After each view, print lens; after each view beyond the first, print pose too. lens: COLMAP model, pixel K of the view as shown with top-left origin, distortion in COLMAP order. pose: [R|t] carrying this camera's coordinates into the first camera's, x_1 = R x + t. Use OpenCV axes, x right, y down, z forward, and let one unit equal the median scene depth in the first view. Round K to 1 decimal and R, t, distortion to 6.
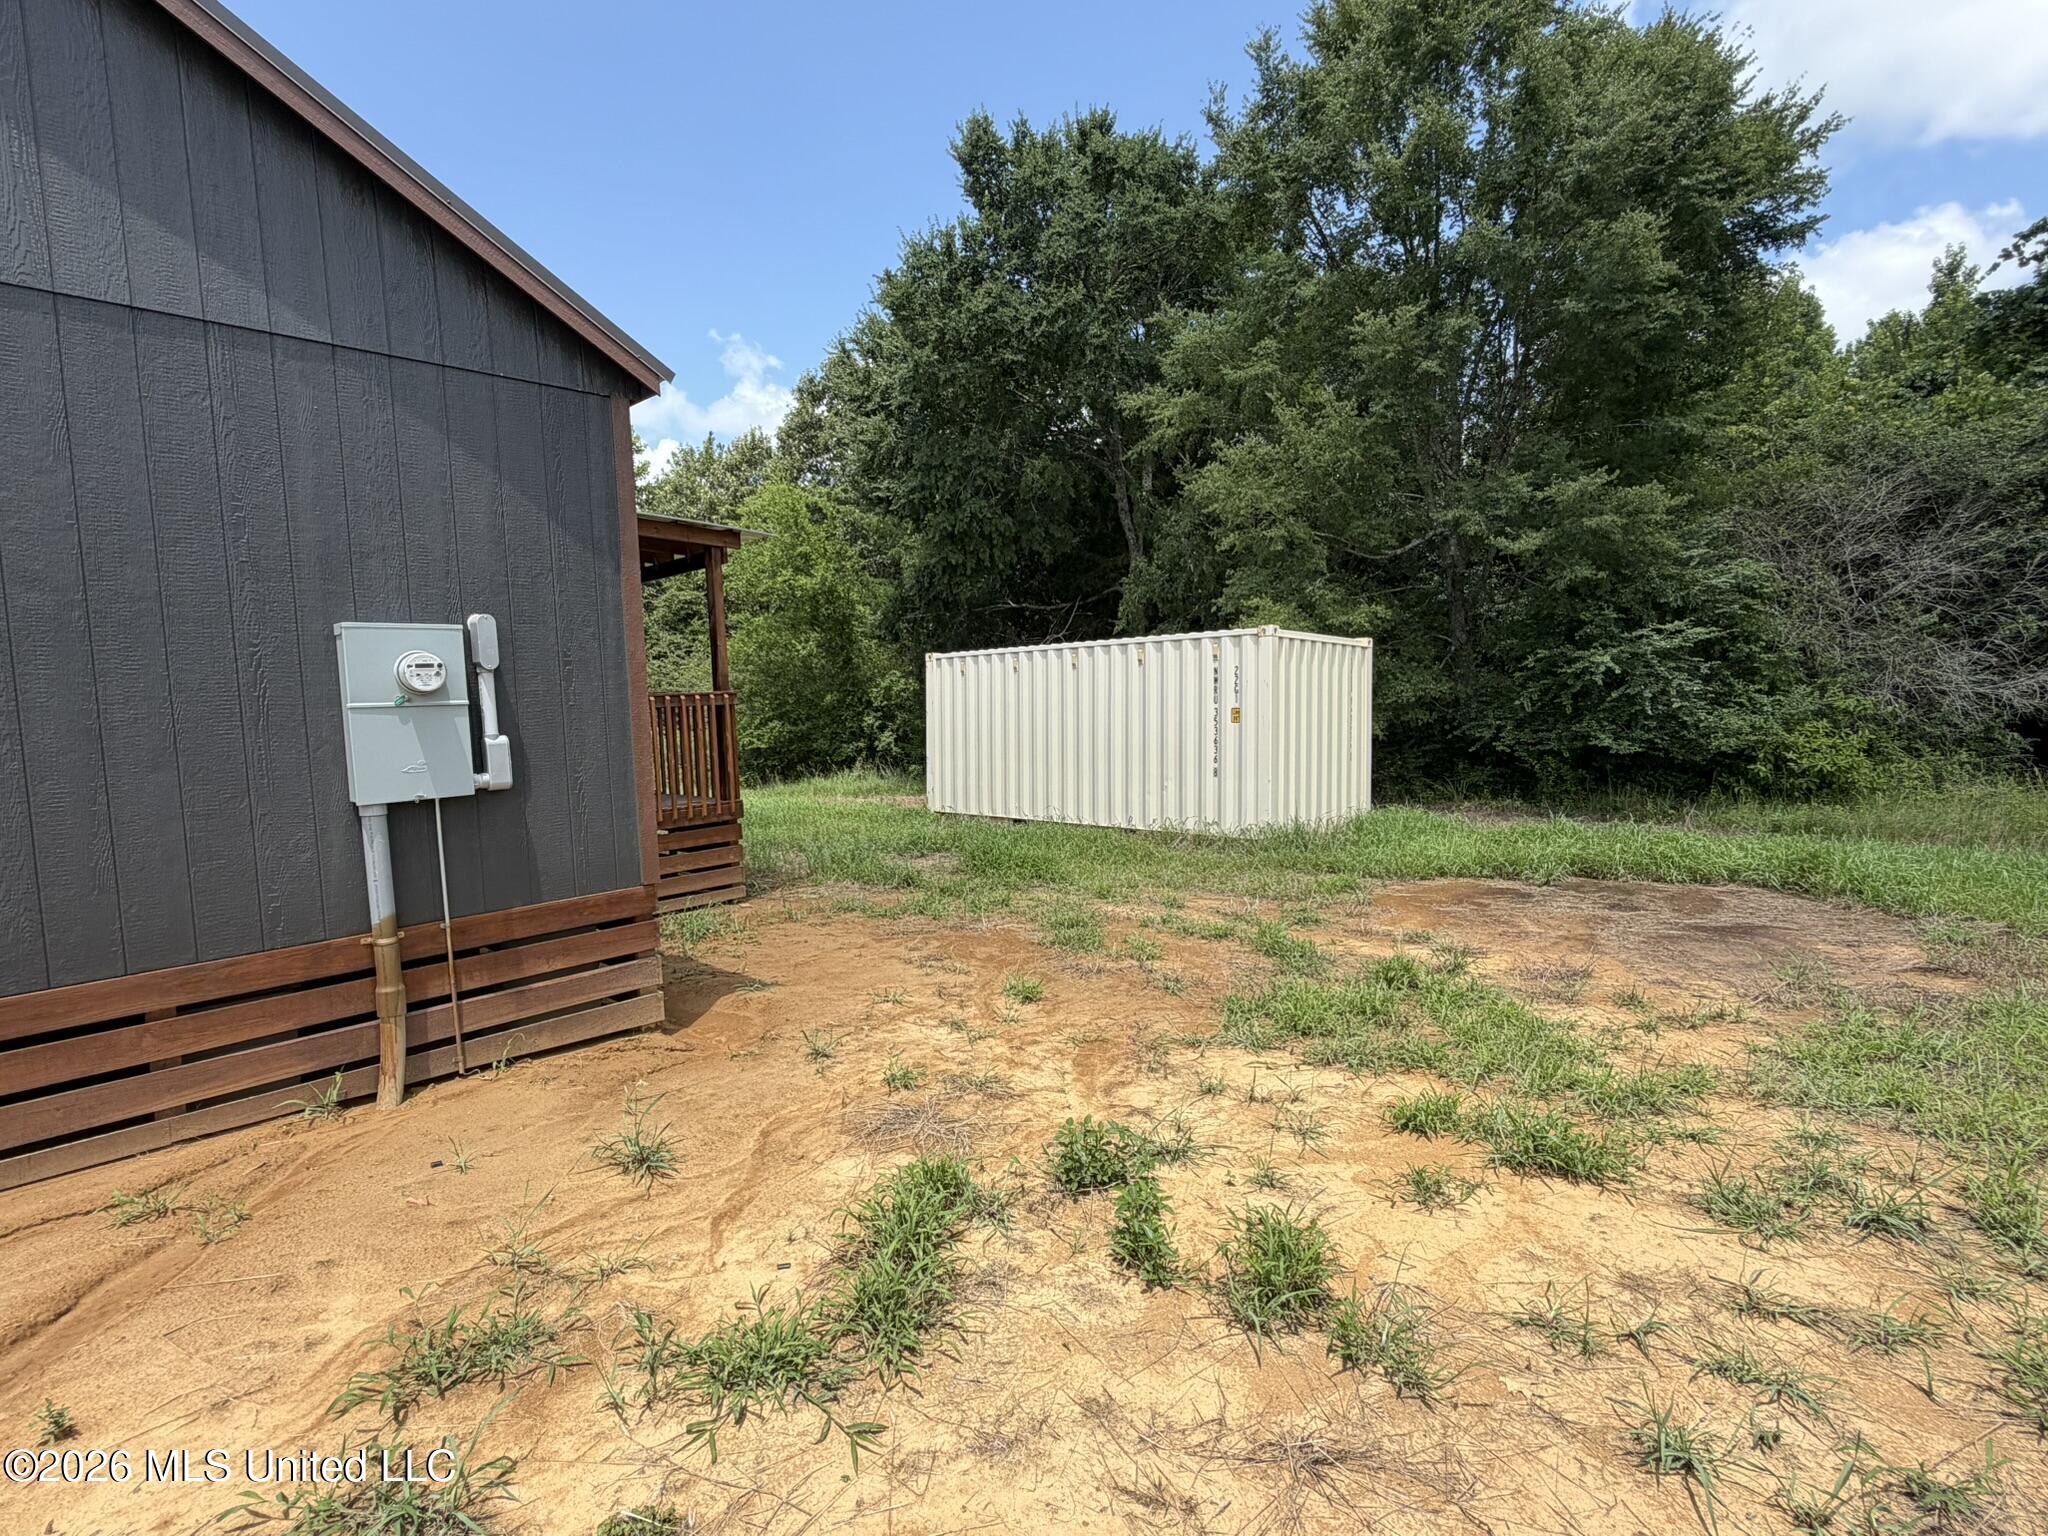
lens RADIAL K [[1012.5, 0, 1024.4], [0, 1012.5, 764.4], [0, 0, 1]] dist [-0.010691, 0.001198]
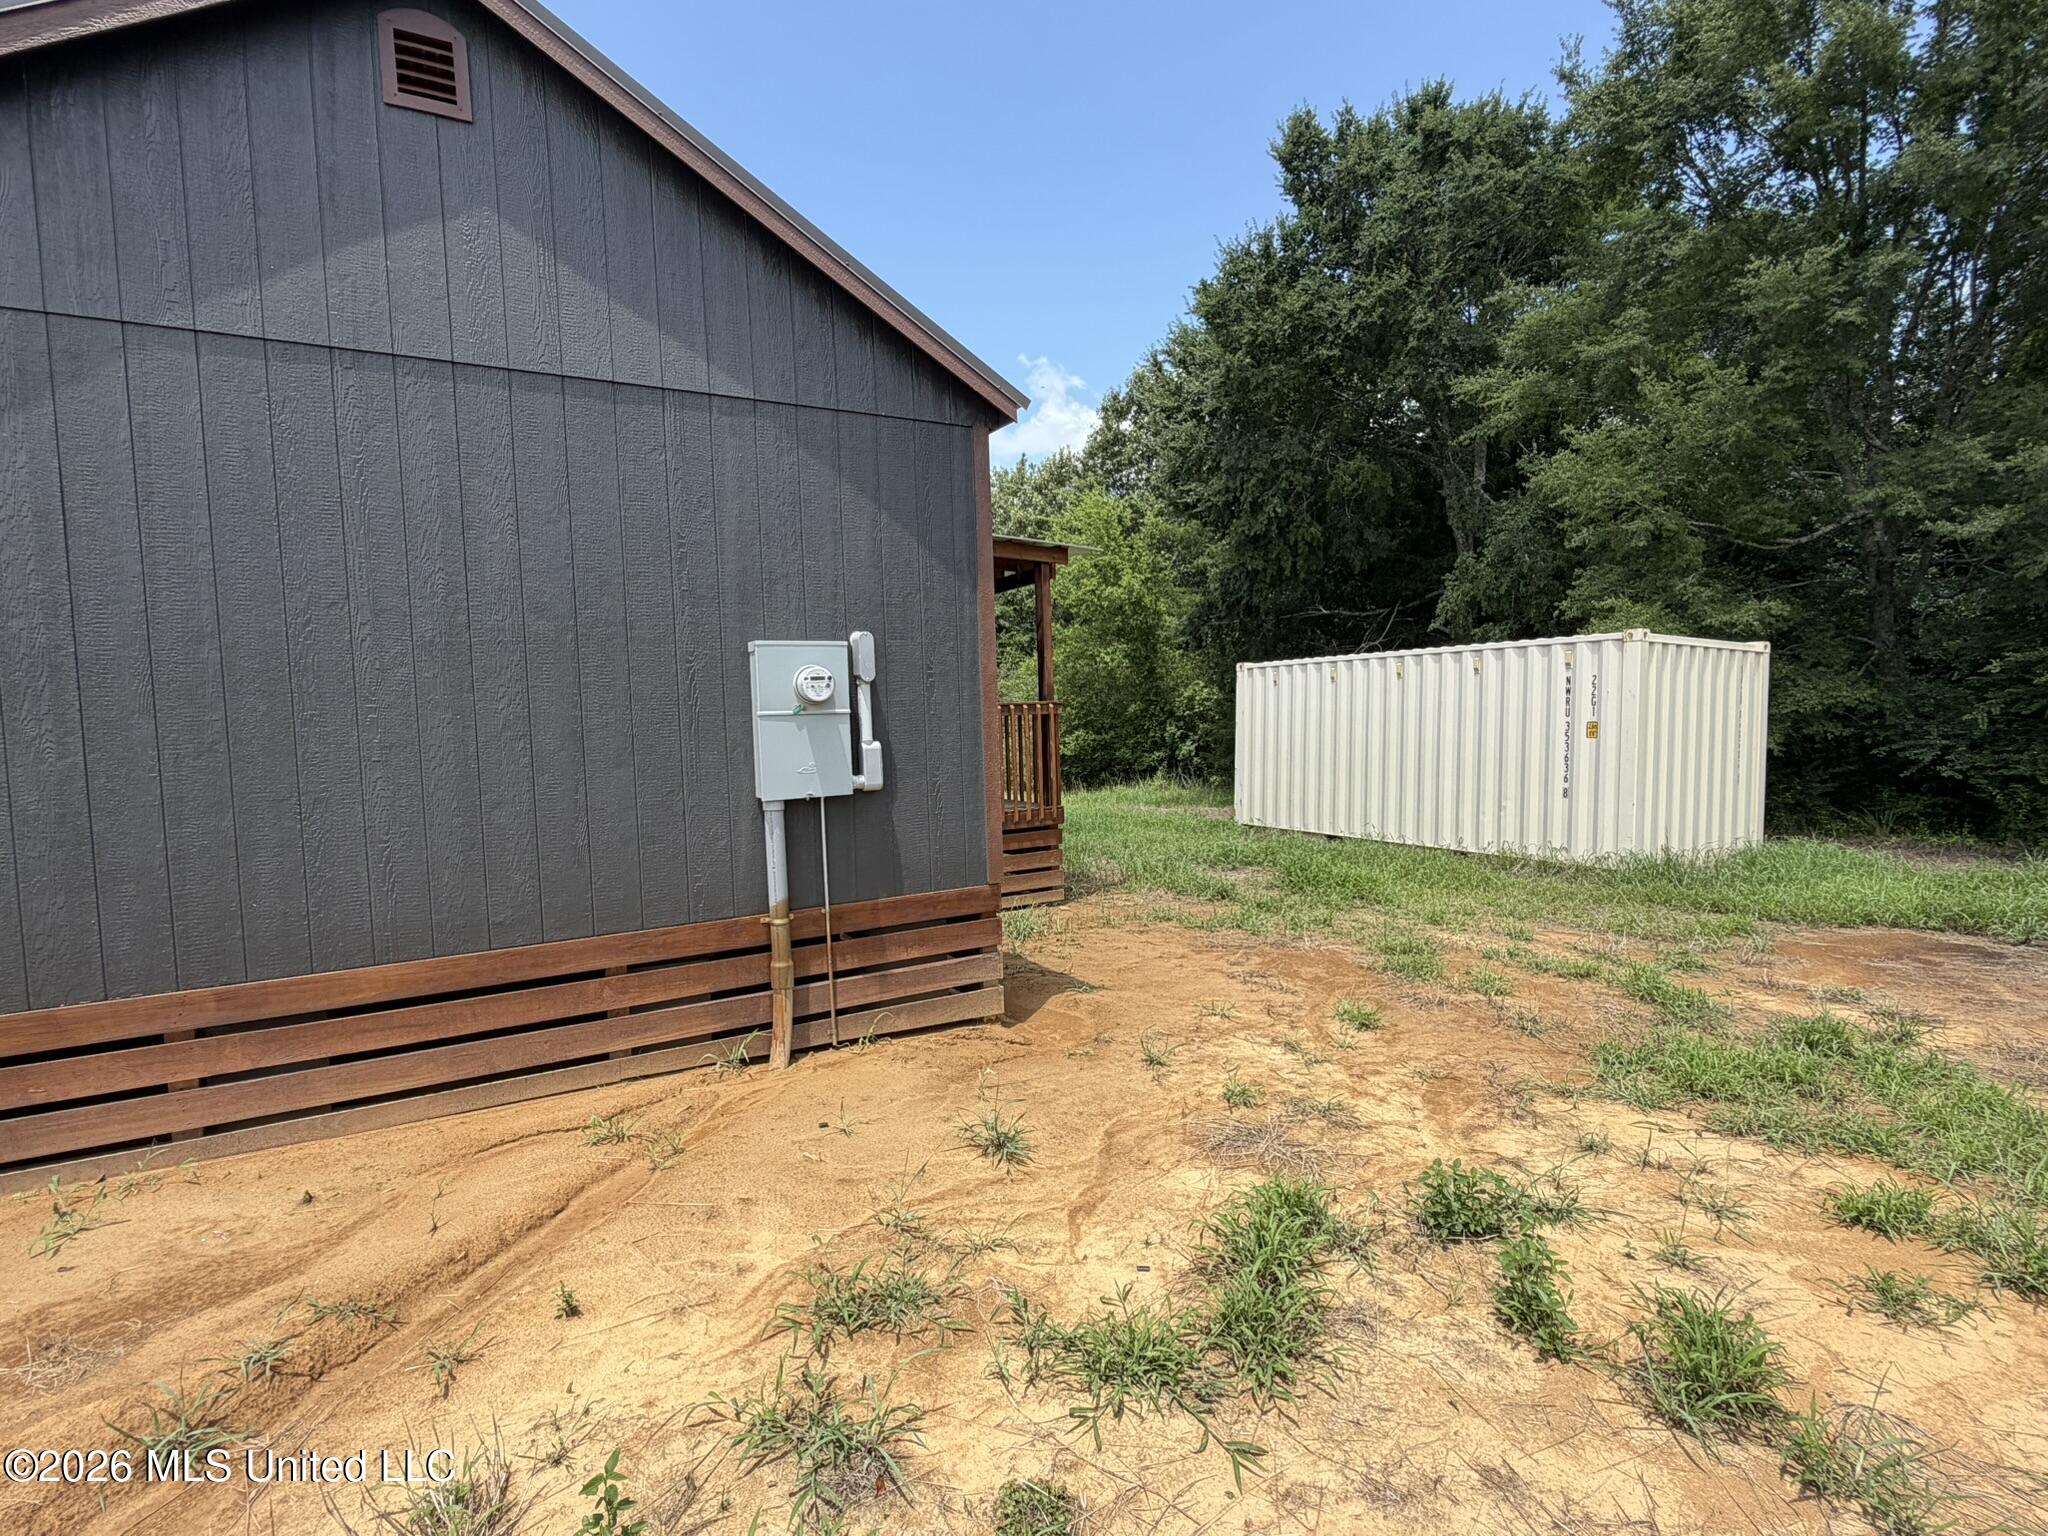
lens RADIAL K [[1012.5, 0, 1011.7], [0, 1012.5, 763.6], [0, 0, 1]] dist [-0.010691, 0.001198]
pose [[0.955736, 0.020716, -0.293497, -0.037881], [-0.023711, 0.999697, -0.006652, -0.000368], [0.293270, 0.013316, 0.955937, -0.008126]]
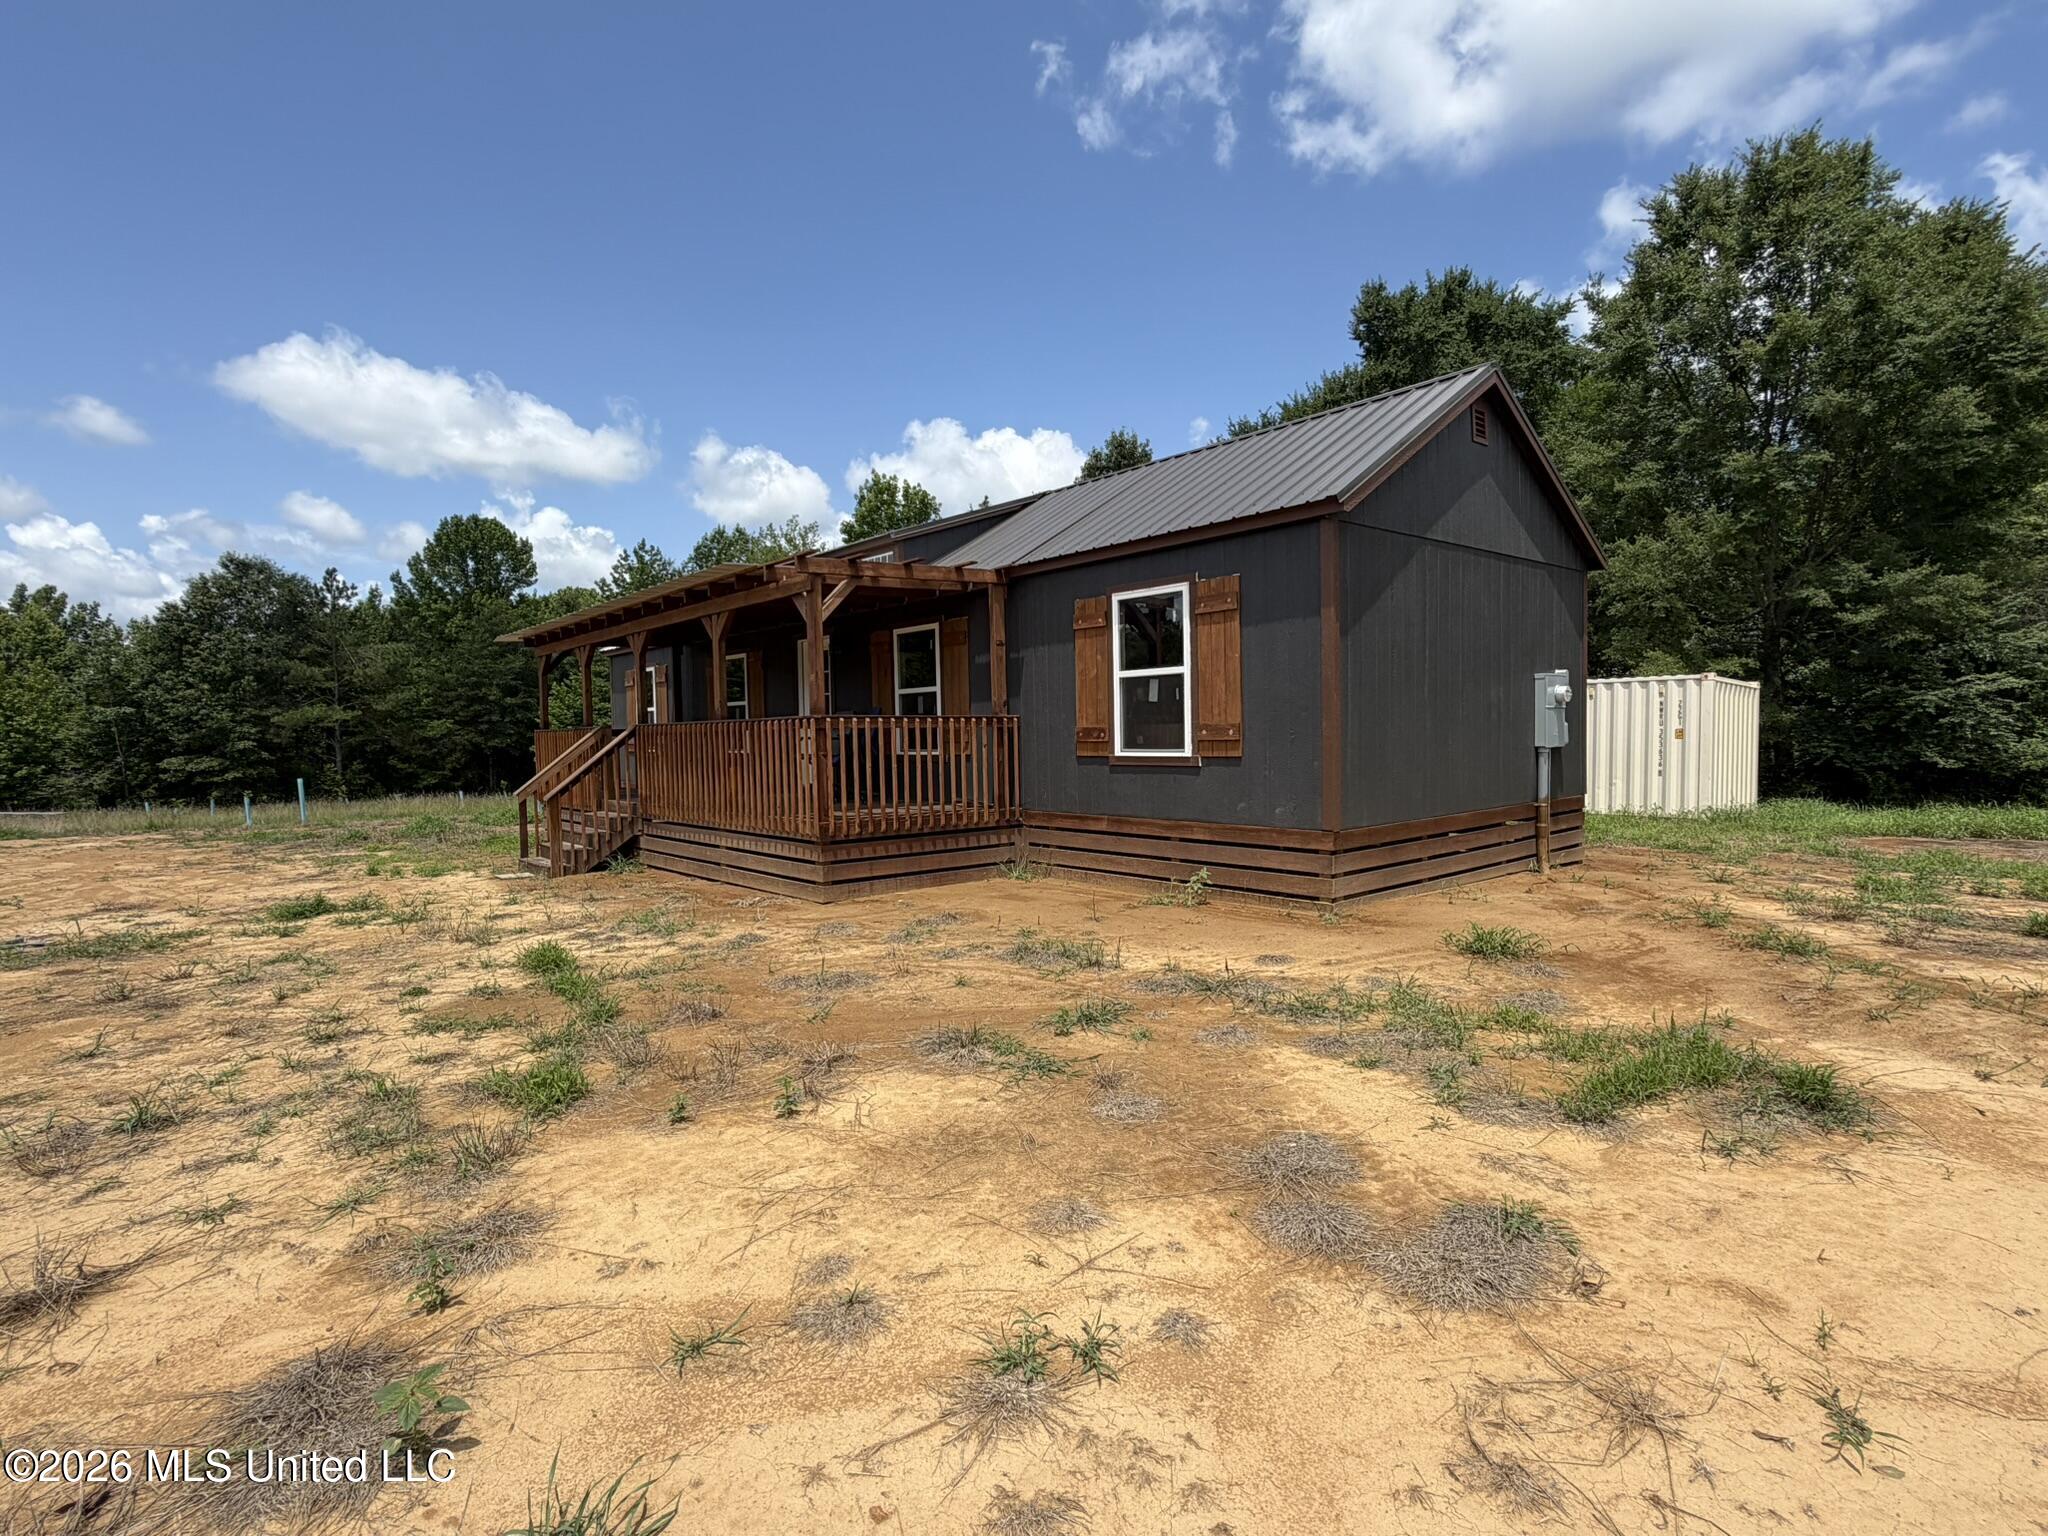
lens RADIAL K [[1012.5, 0, 1041.6], [0, 1012.5, 756.8], [0, 0, 1]] dist [-0.010691, 0.001198]
pose [[0.995166, 0.013993, -0.097208, -1.104388], [-0.018426, 0.998824, -0.044852, 0.131536], [0.096466, 0.046426, 0.994253, -1.053779]]
